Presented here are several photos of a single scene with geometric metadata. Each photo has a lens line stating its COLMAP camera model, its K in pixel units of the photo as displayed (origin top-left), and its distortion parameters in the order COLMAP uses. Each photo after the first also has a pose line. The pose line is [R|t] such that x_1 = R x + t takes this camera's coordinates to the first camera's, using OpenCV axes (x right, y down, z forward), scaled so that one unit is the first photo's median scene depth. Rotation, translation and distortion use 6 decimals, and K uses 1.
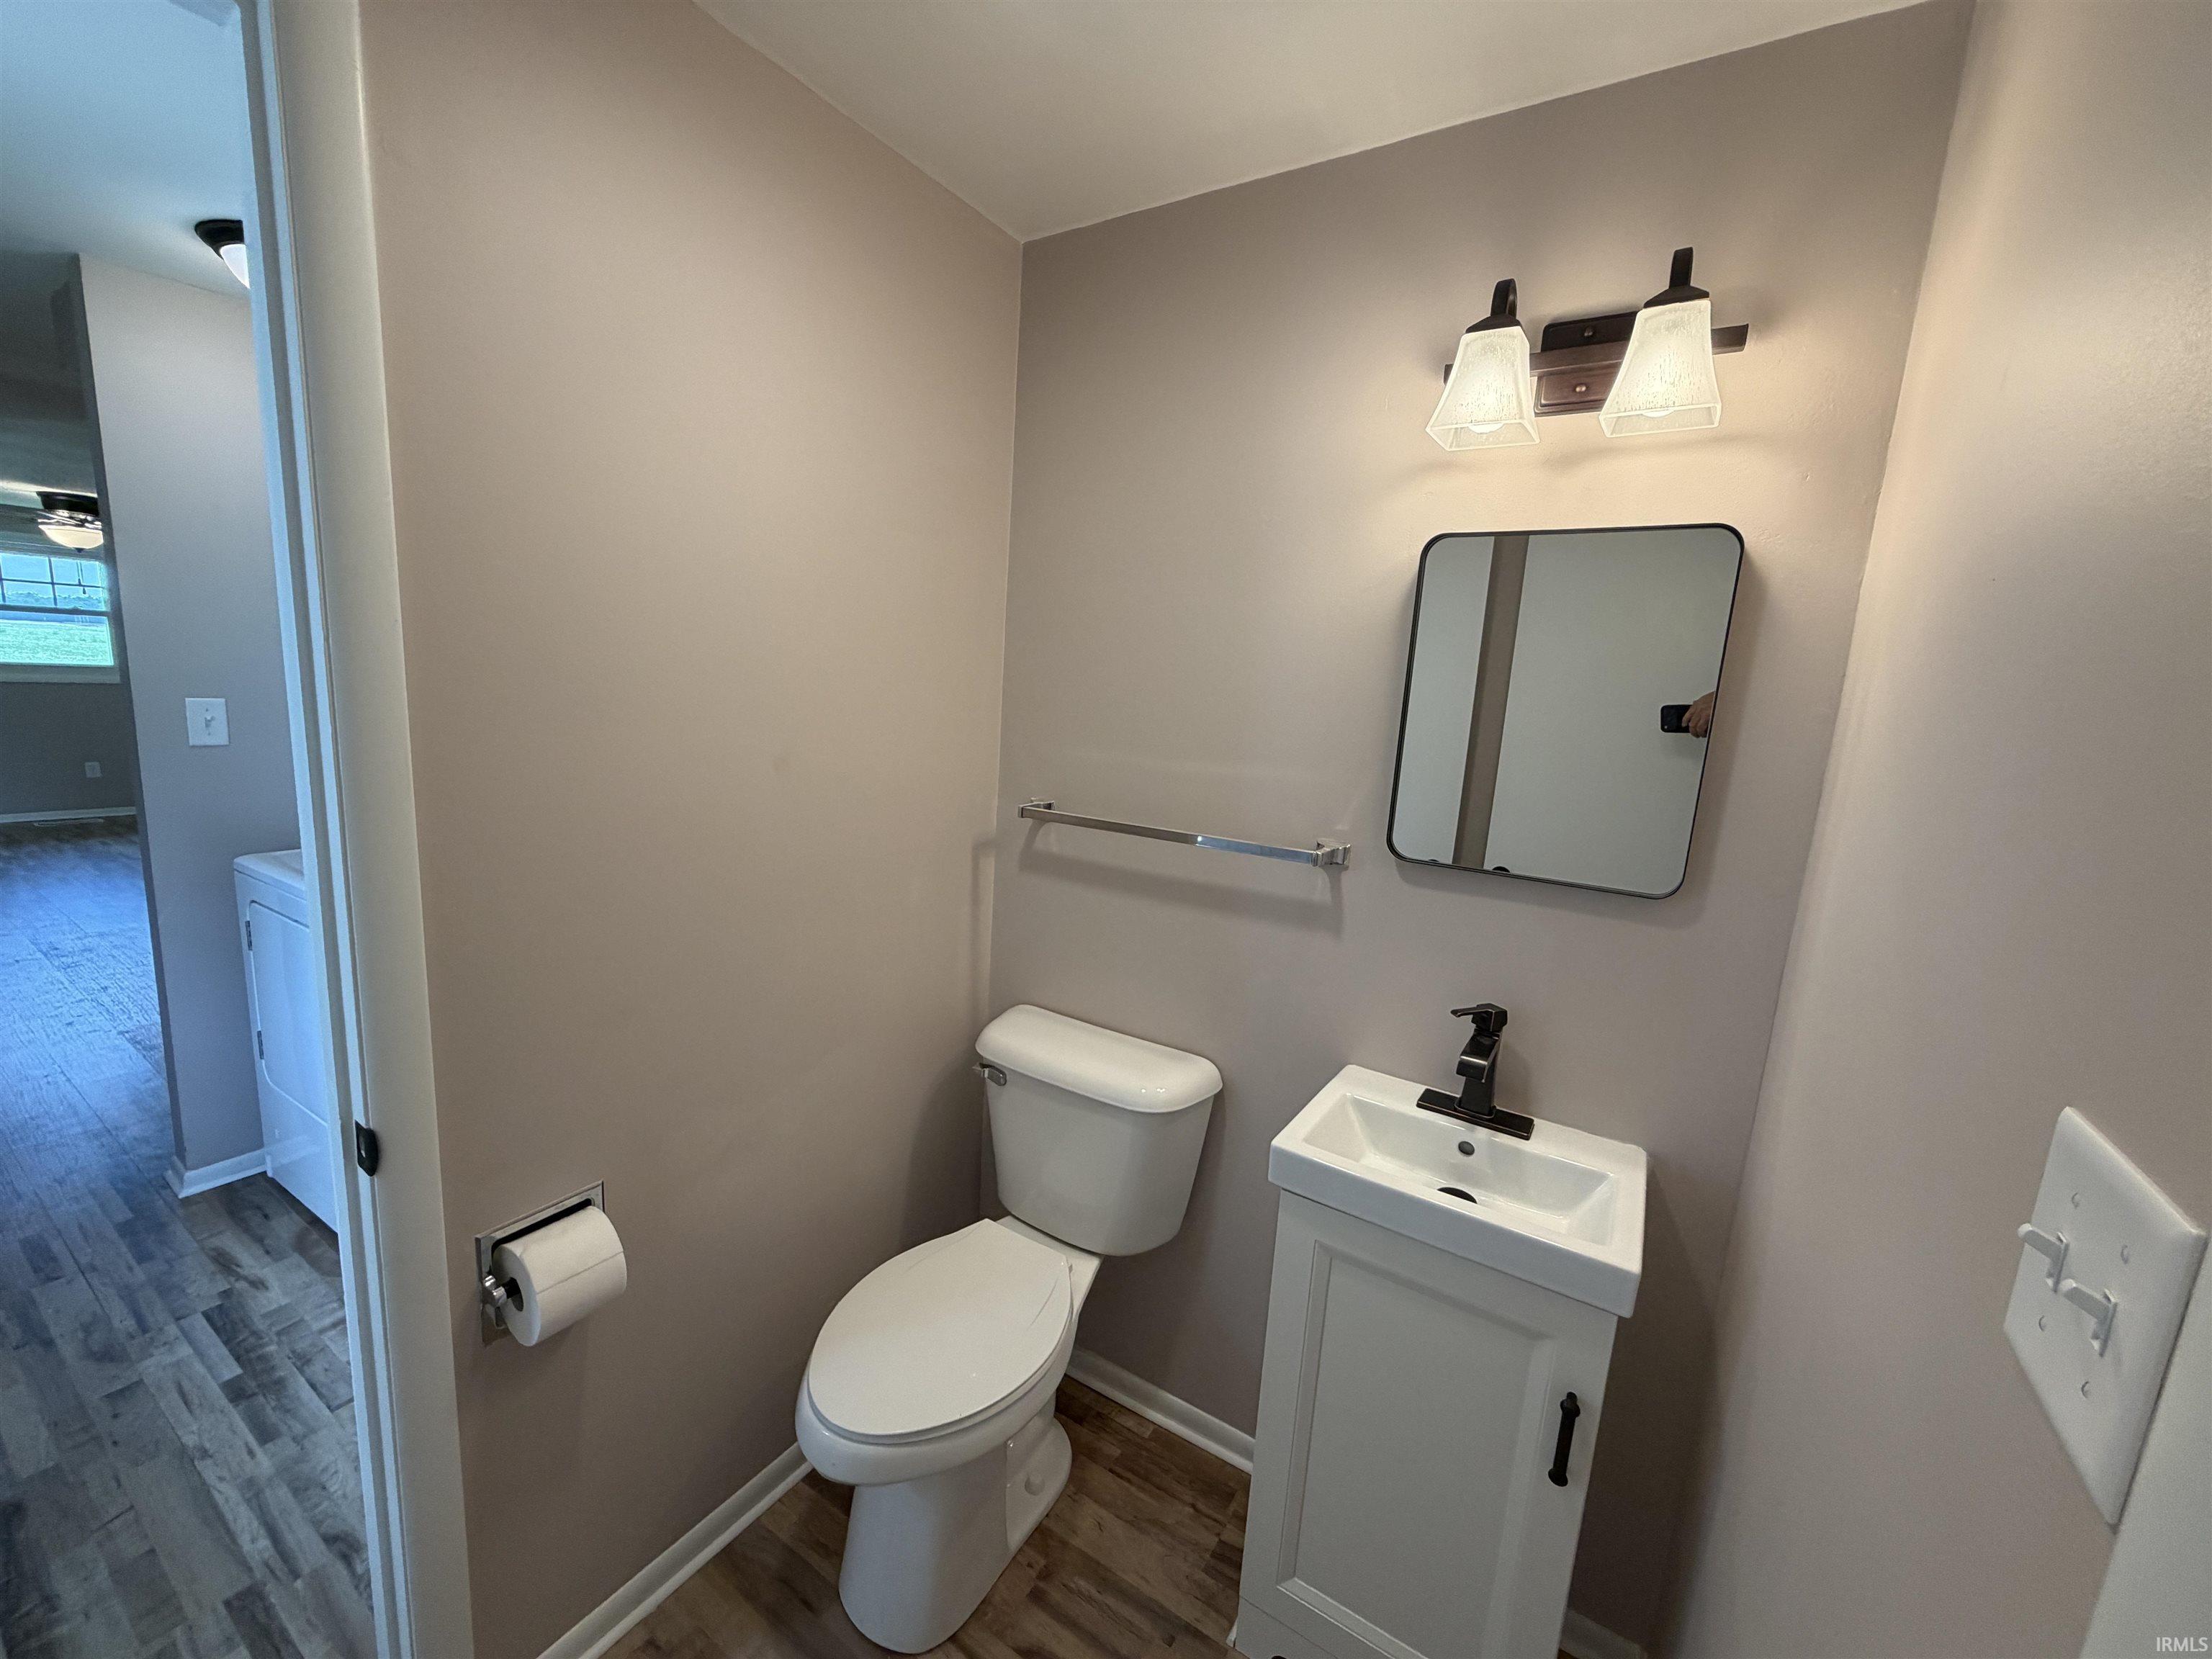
lens RADIAL K [[878.1, 0, 1098.5], [0, 878.1, 829.0], [0, 0, 1]] dist [-0.000829, -0.000805]
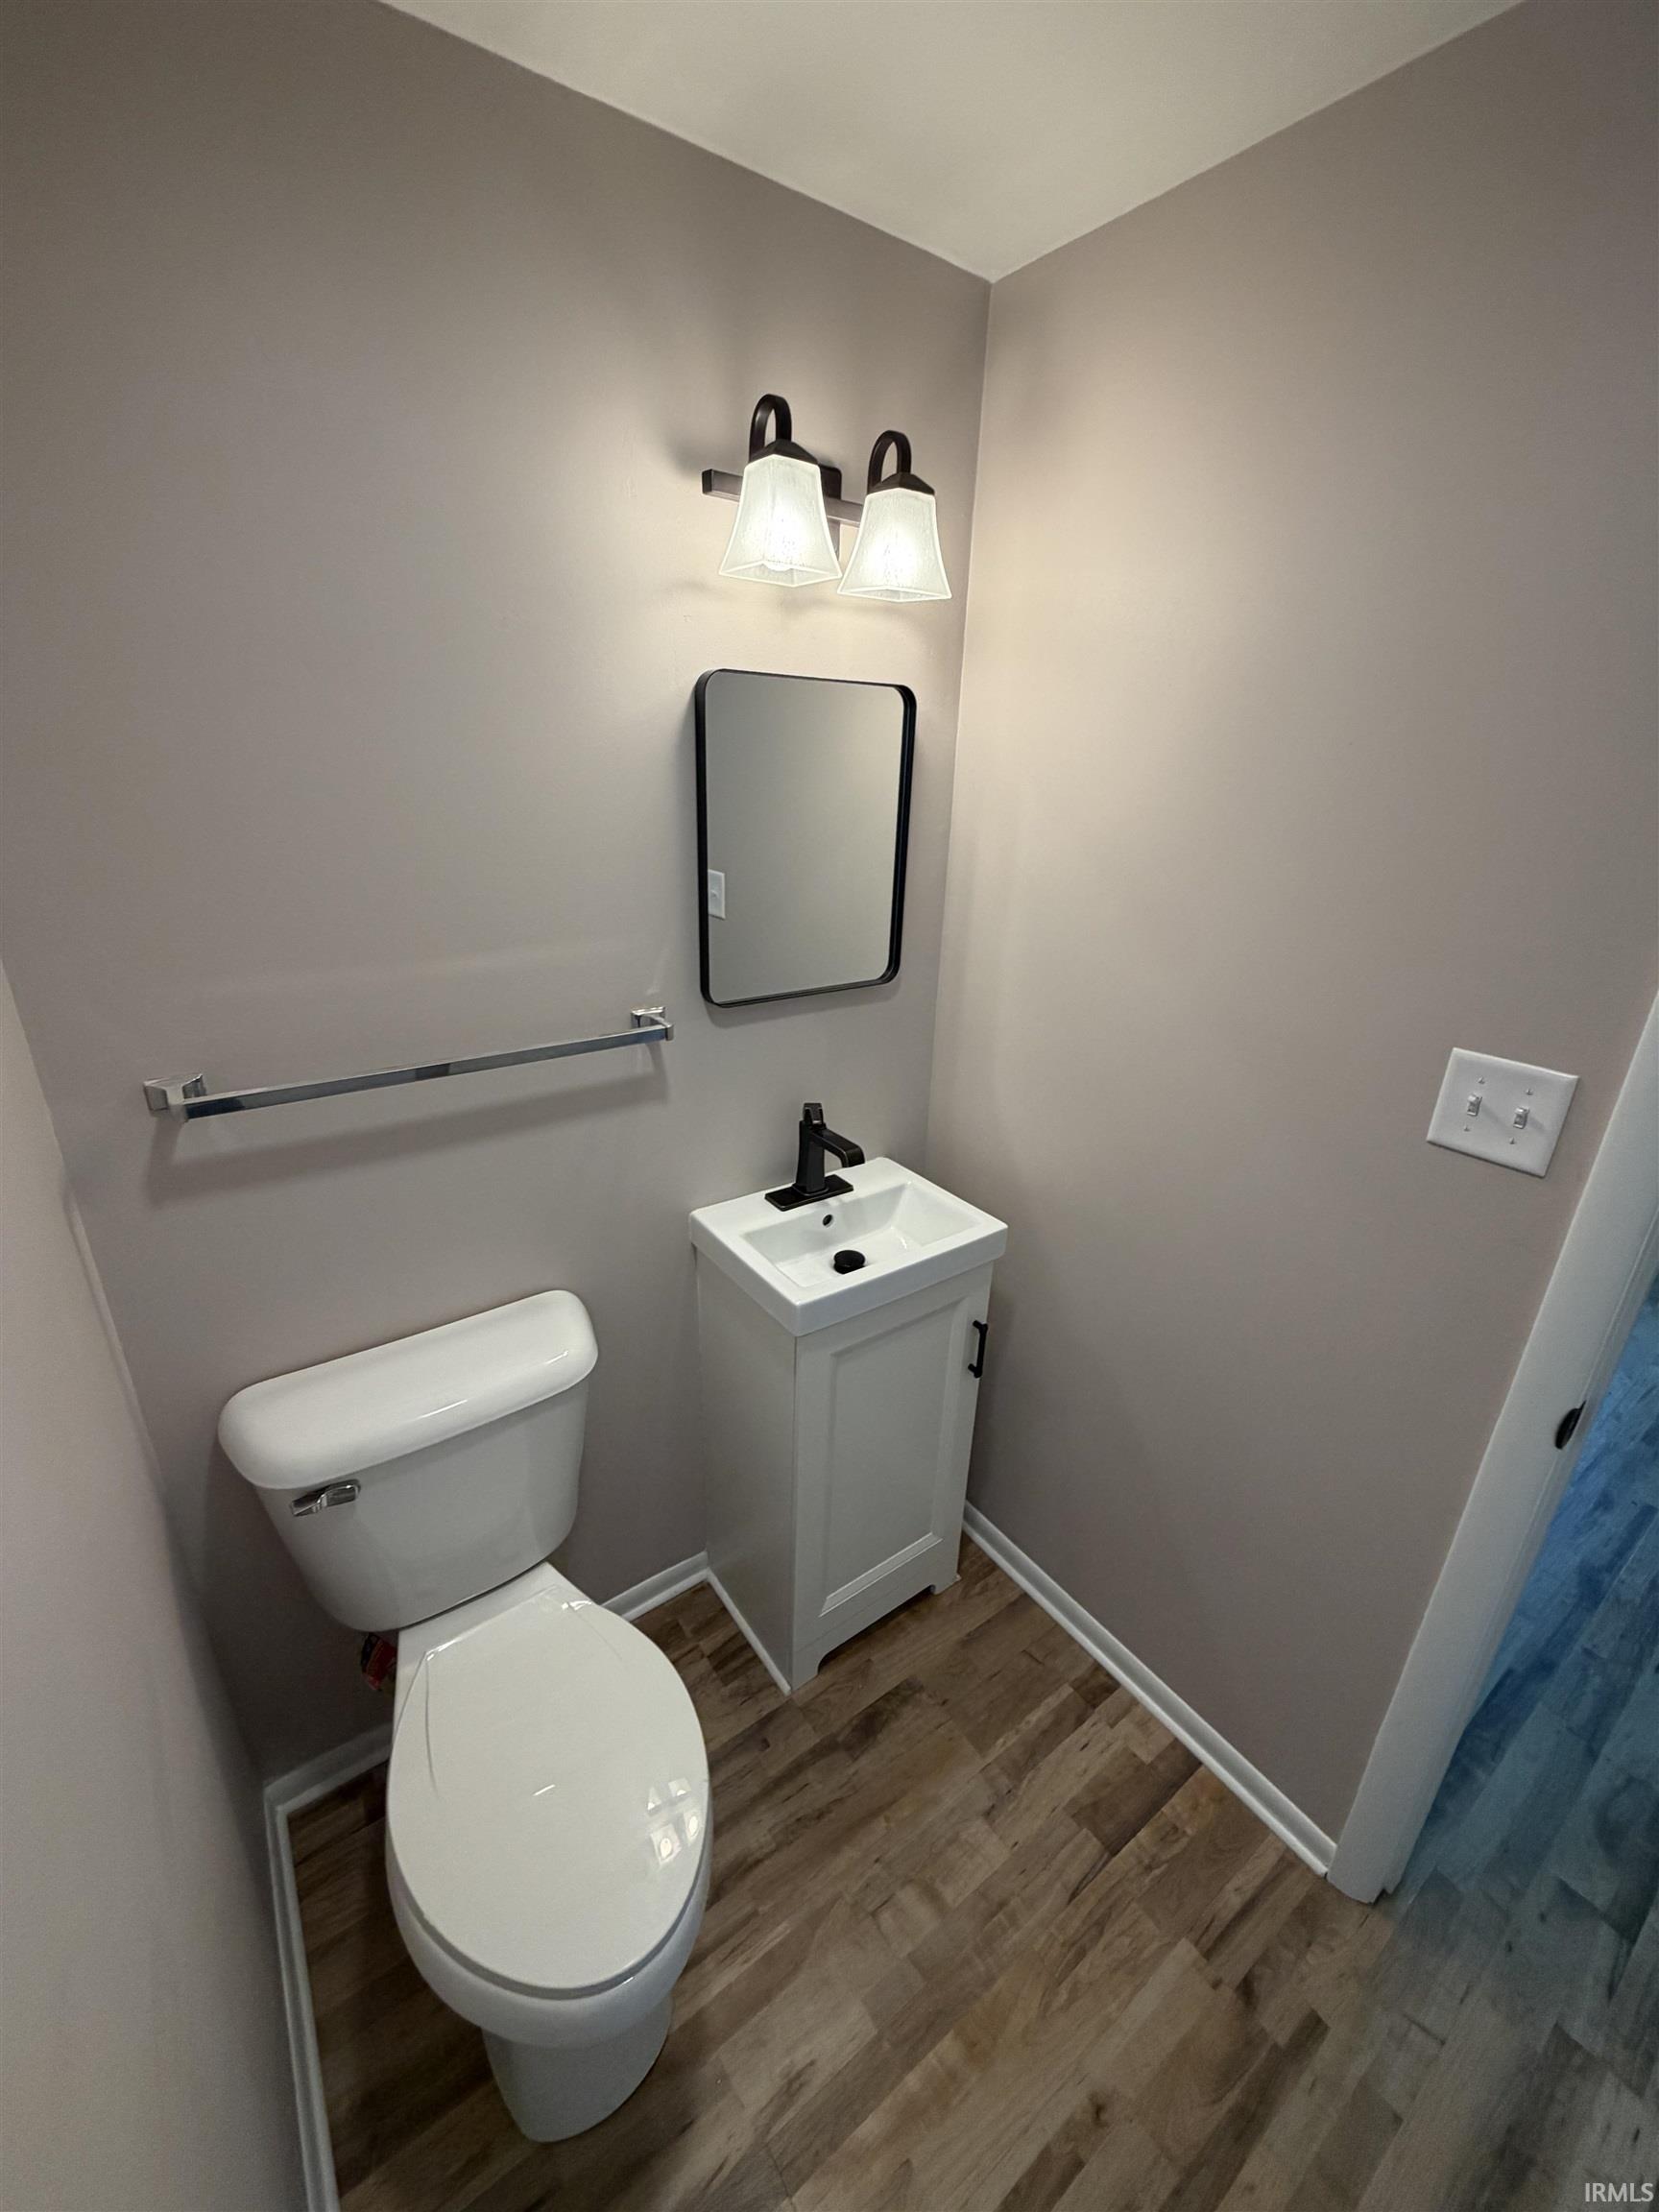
lens RADIAL K [[878.1, 0, 825.0], [0, 878.1, 1094.9], [0, 0, 1]] dist [-0.000829, -0.000805]
pose [[0.365429, -0.378015, 0.850627, -0.520423], [0.147824, 0.925799, 0.347915, -0.208500], [-0.919026, -0.001395, 0.394194, 0.489302]]
